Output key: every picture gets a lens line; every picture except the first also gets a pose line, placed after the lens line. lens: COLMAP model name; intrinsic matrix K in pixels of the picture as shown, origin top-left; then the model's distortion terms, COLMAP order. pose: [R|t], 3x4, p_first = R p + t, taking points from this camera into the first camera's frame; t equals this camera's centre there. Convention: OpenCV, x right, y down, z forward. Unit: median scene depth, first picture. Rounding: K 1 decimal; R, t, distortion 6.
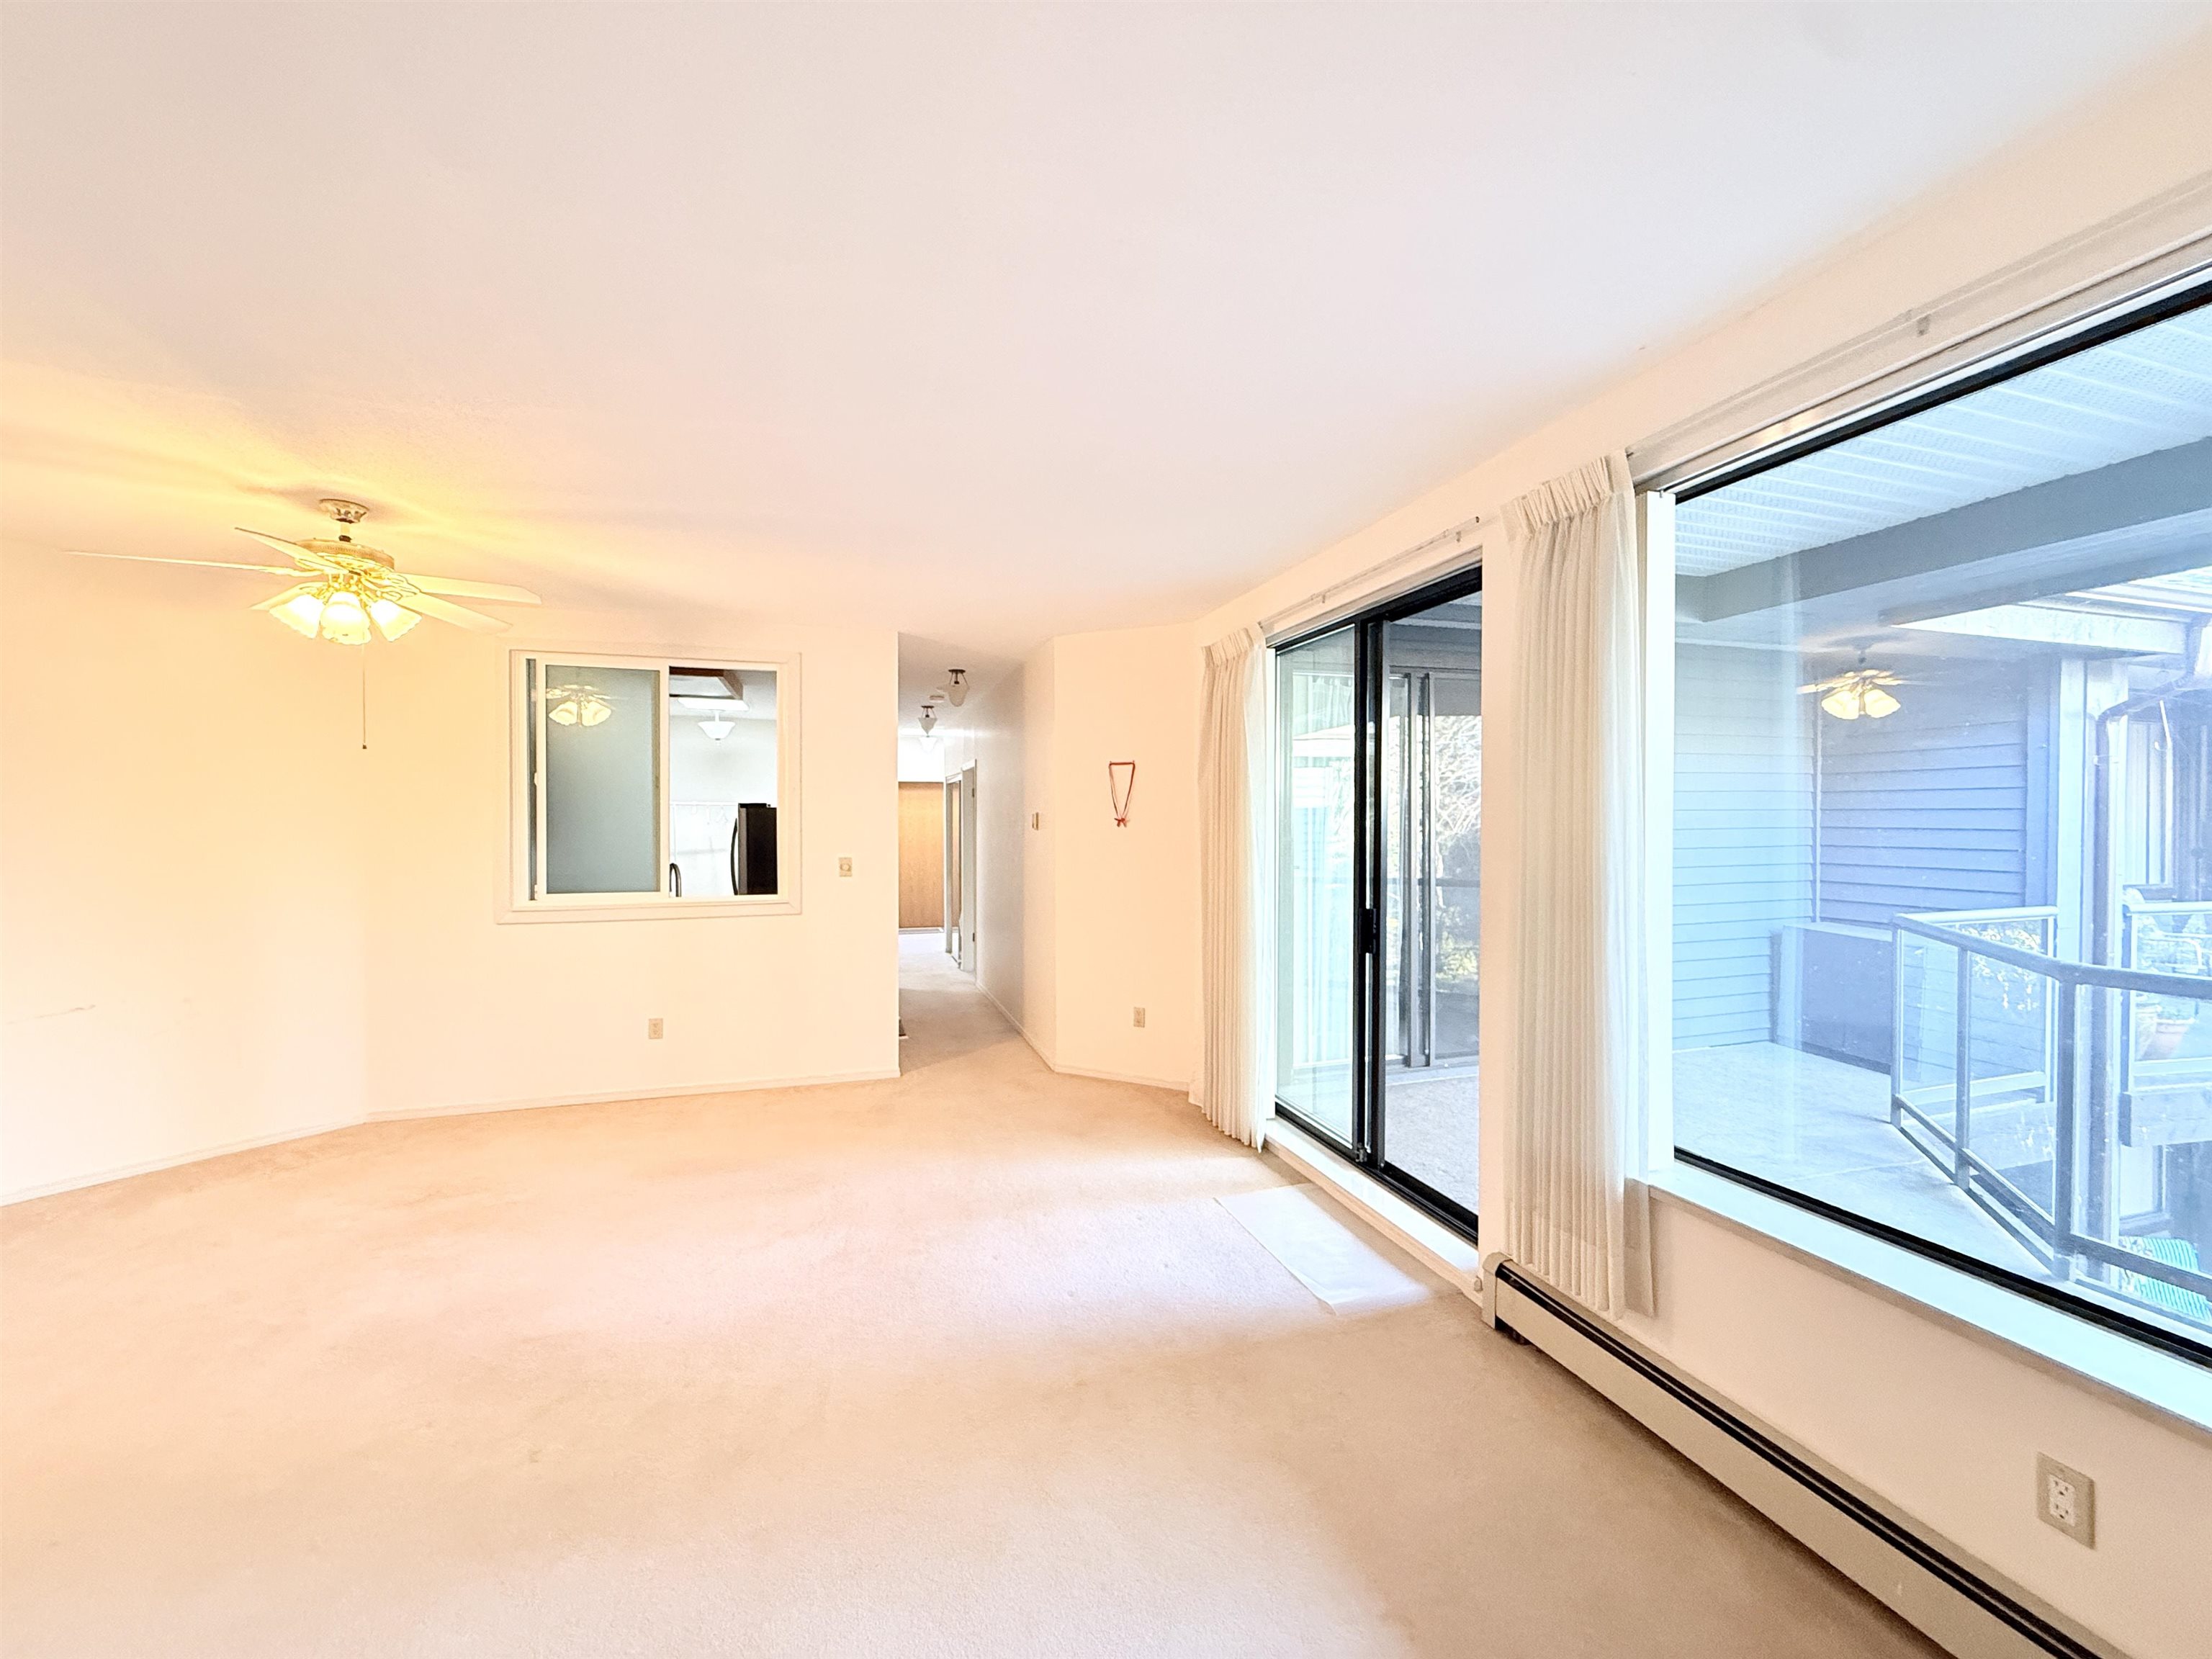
lens RADIAL K [[878.0, 0, 1106.0], [0, 878.0, 829.5], [0, 0, 1]] dist [-0.002380, -0.000451]
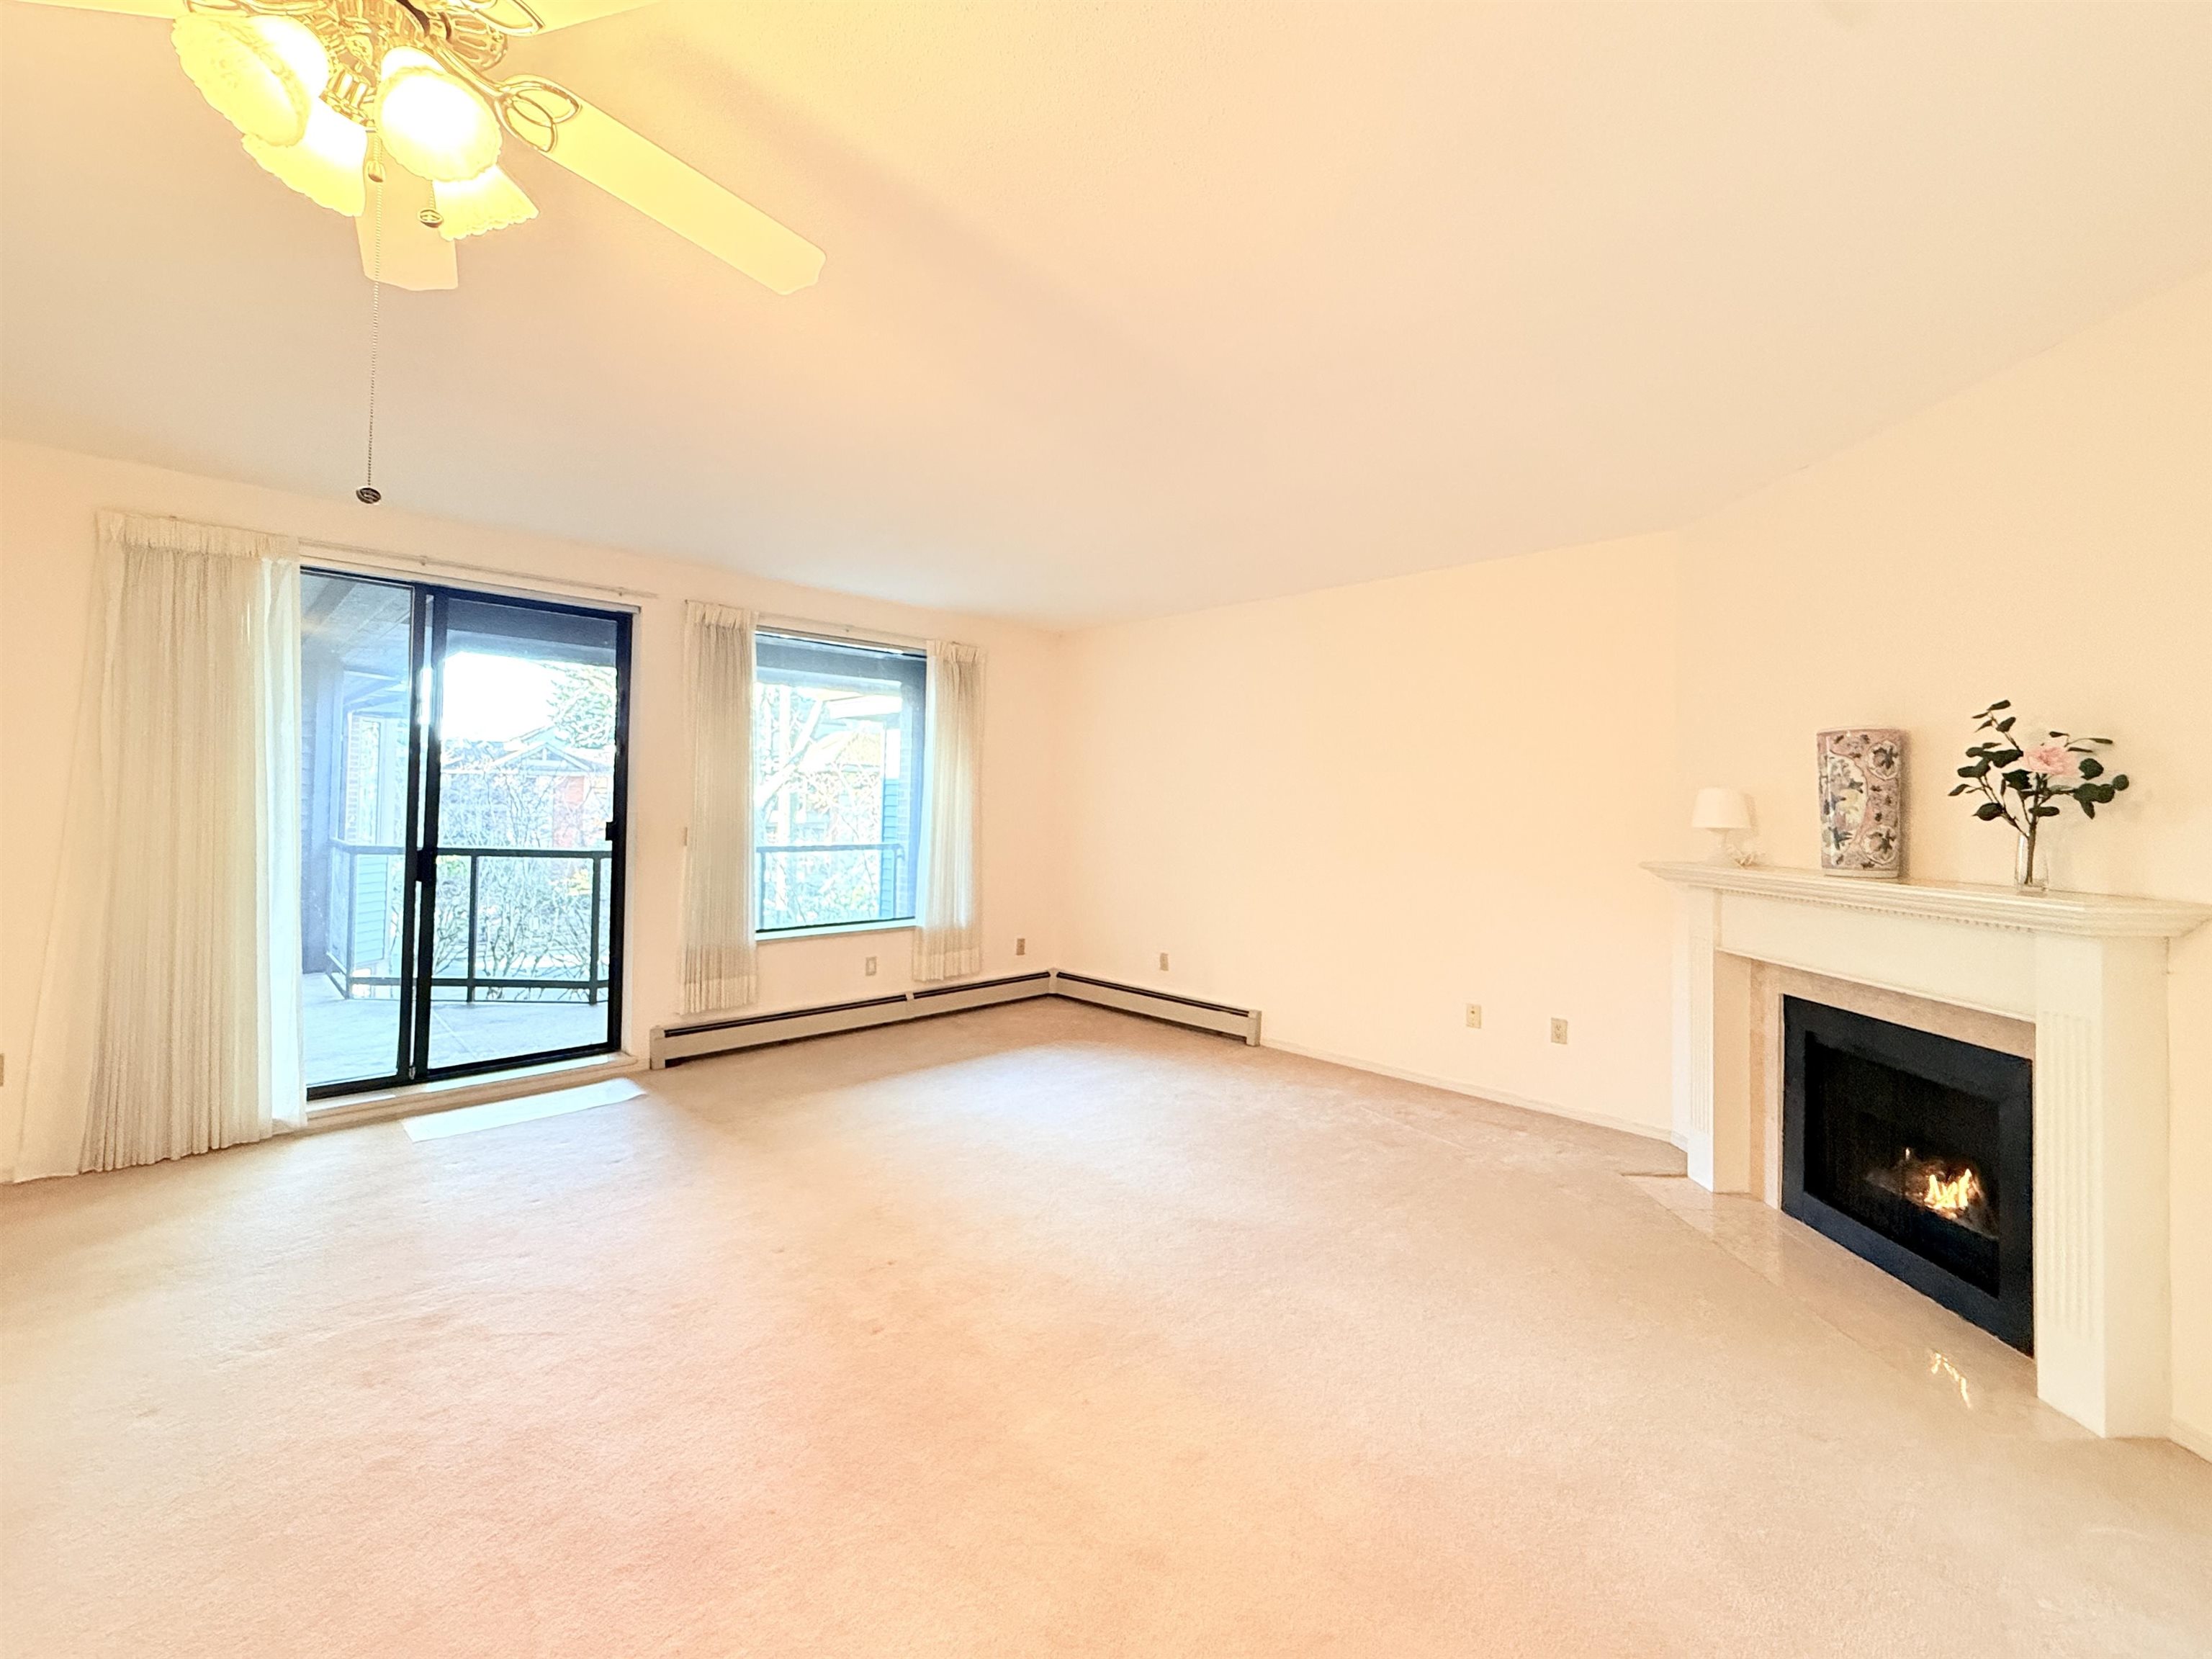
lens RADIAL K [[924.2, 0, 1102.5], [0, 924.2, 791.1], [0, 0, 1]] dist [0.000542, 0.000201]
pose [[-0.463226, 0.007978, 0.886204, -1.129649], [-0.010725, 0.999836, -0.014607, 0.026878], [-0.886175, -0.016271, -0.463064, 0.775211]]
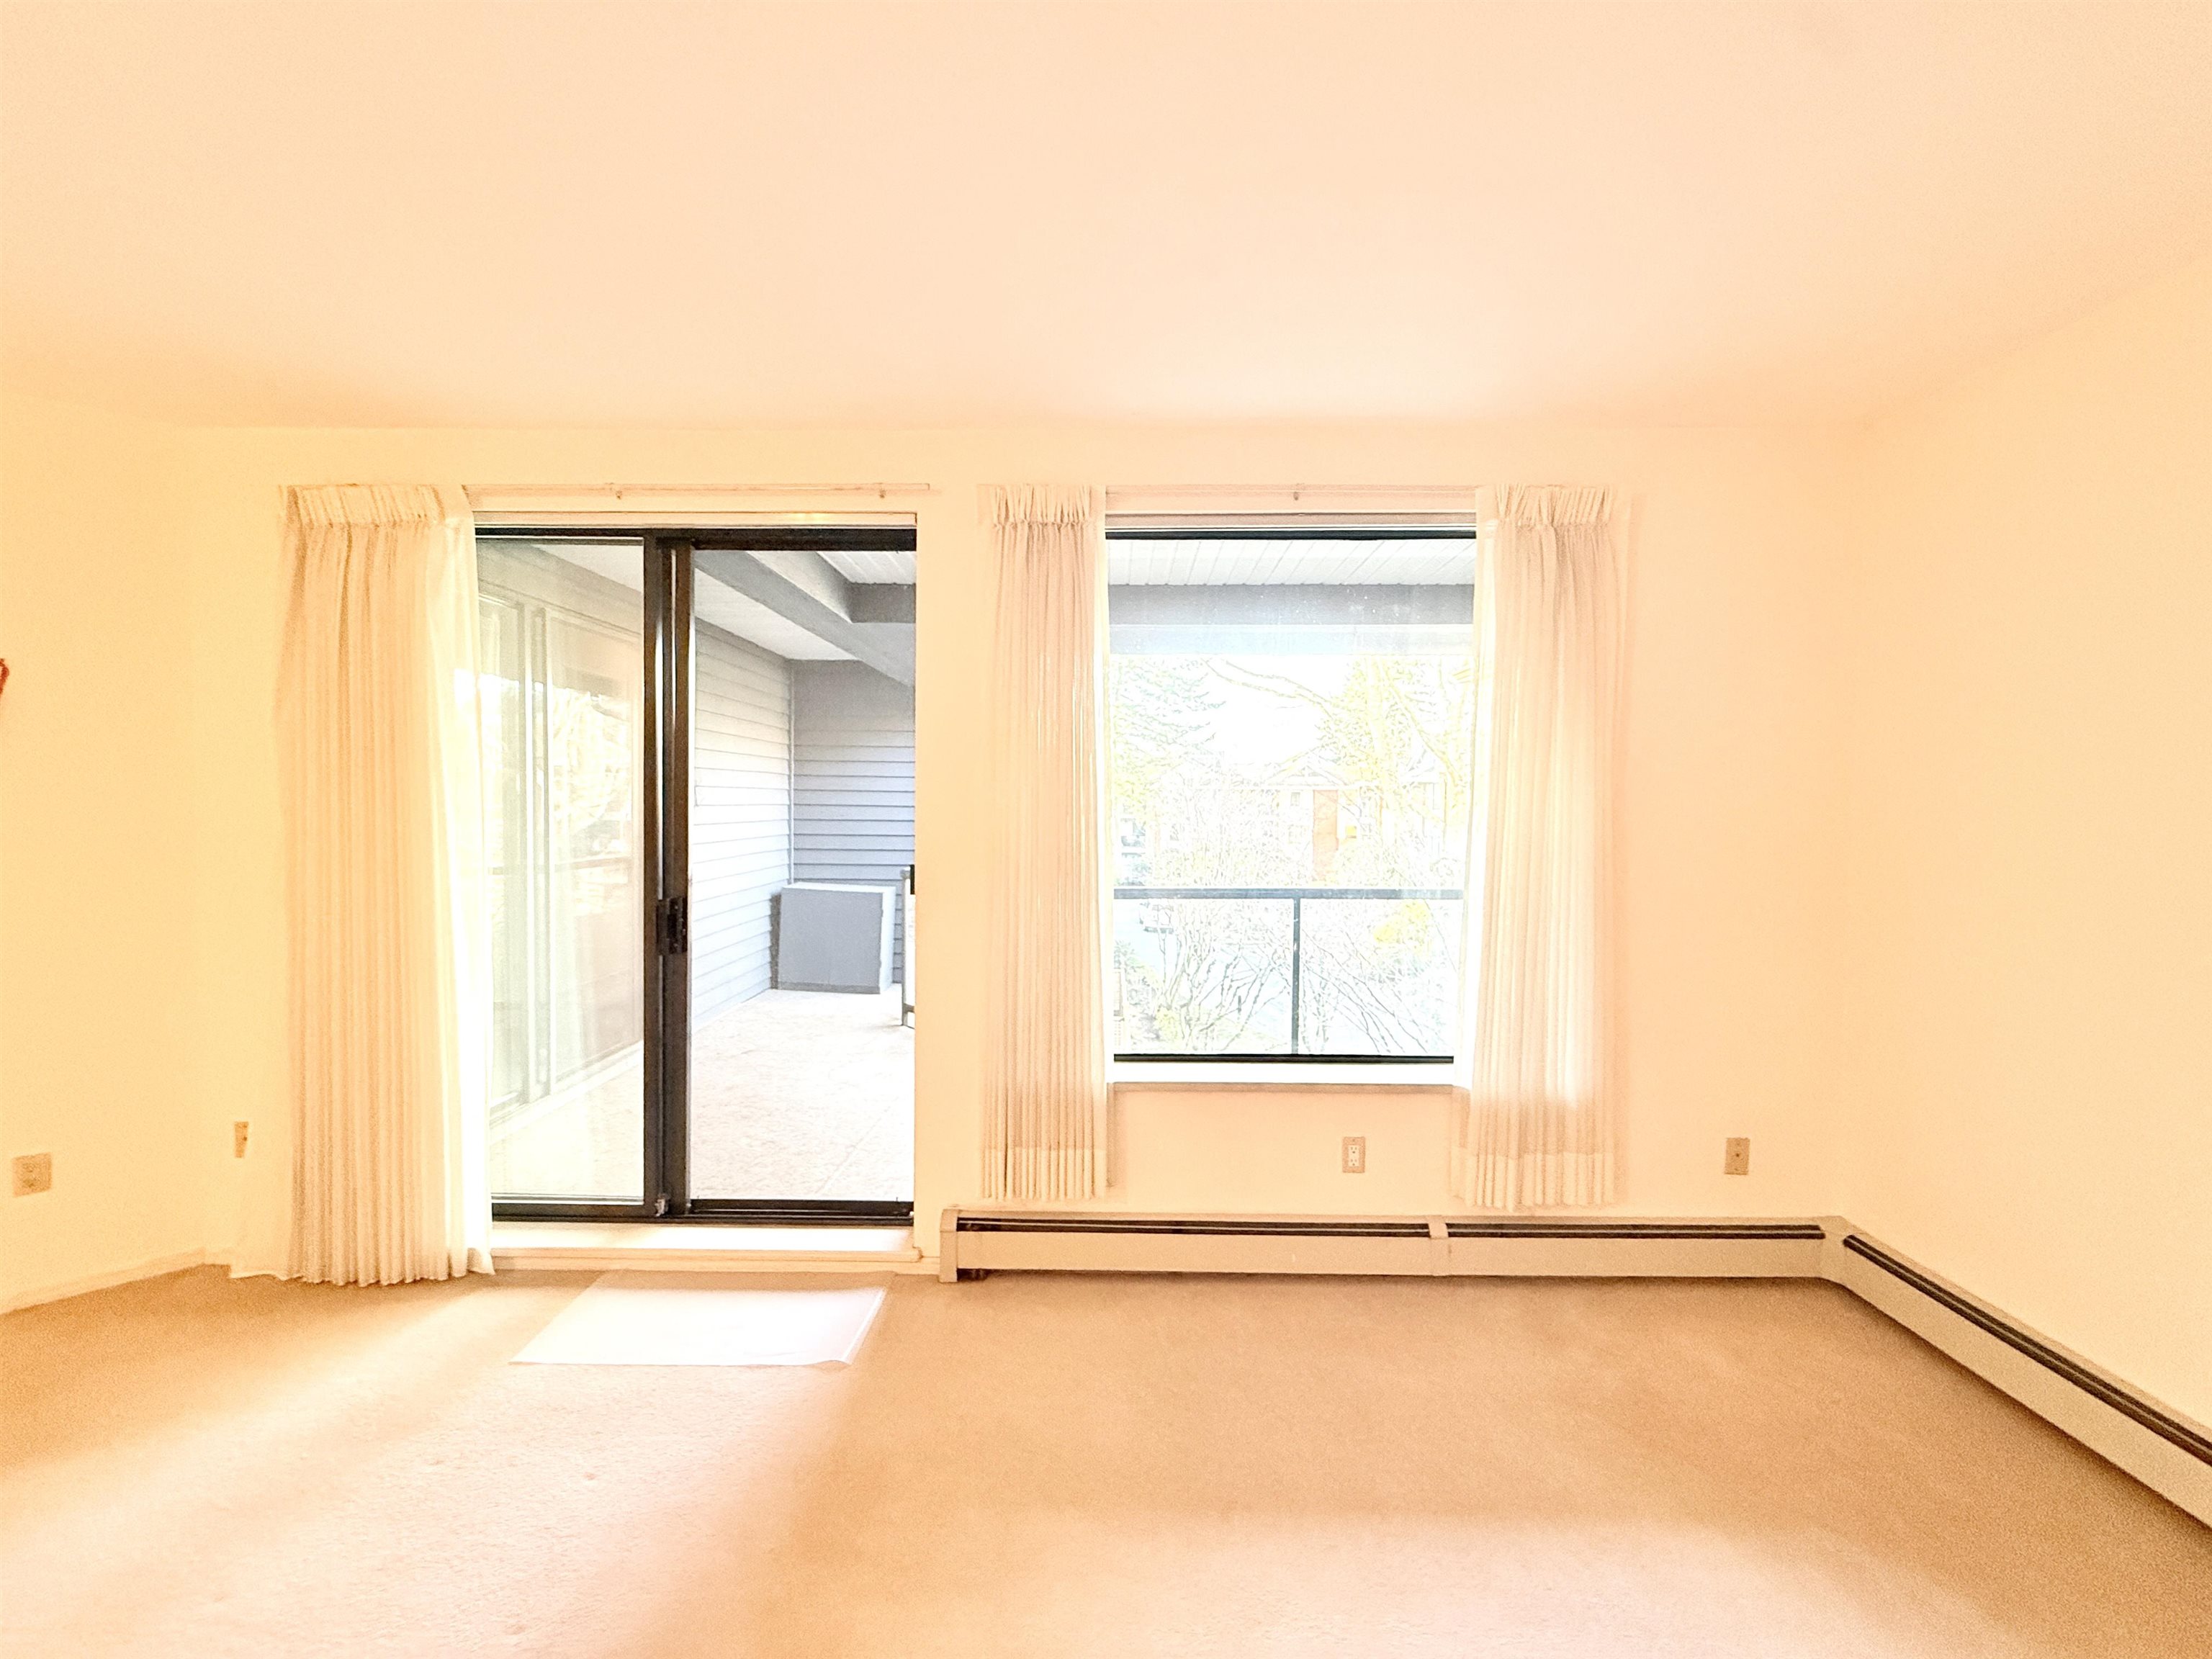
lens RADIAL K [[878.0, 0, 1106.0], [0, 878.0, 829.5], [0, 0, 1]] dist [-0.002380, -0.000451]
pose [[0.304708, -0.020727, 0.952220, -0.339465], [-0.000783, 0.999757, 0.022013, 0.008346], [-0.952446, -0.007453, 0.304618, 0.368878]]
